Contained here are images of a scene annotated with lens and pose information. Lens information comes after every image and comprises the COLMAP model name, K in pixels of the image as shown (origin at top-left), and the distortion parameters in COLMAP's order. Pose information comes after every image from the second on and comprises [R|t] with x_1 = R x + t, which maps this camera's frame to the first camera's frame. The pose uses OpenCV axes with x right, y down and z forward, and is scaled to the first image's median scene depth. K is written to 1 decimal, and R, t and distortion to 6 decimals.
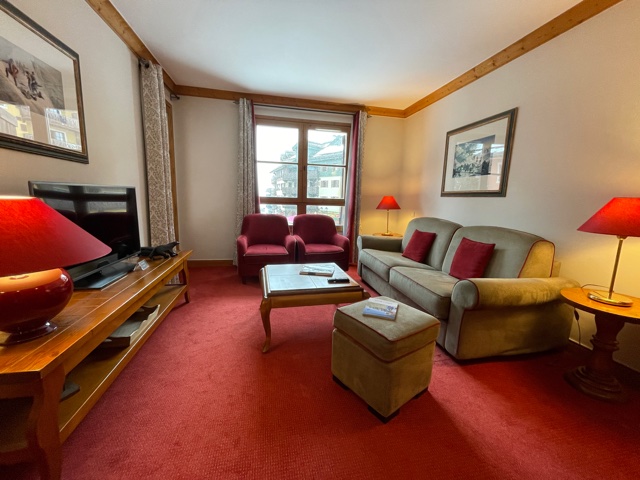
lens RADIAL K [[258.7, 0, 319.7], [0, 258.7, 238.9], [0, 0, 1]] dist [-0.001411, -0.000548]
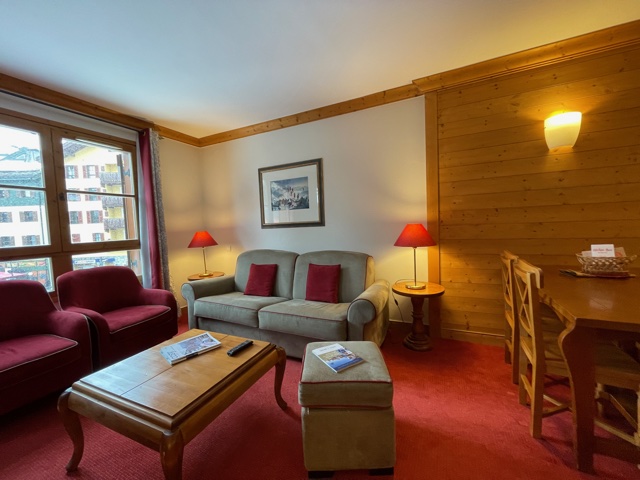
lens RADIAL K [[258.7, 0, 319.8], [0, 258.7, 239.5], [0, 0, 1]] dist [-0.001411, -0.000548]
pose [[0.610166, -0.099197, 0.786039, -0.223276], [0.182788, 0.982991, -0.017837, -0.061639], [-0.770900, 0.154562, 0.617919, 0.194220]]
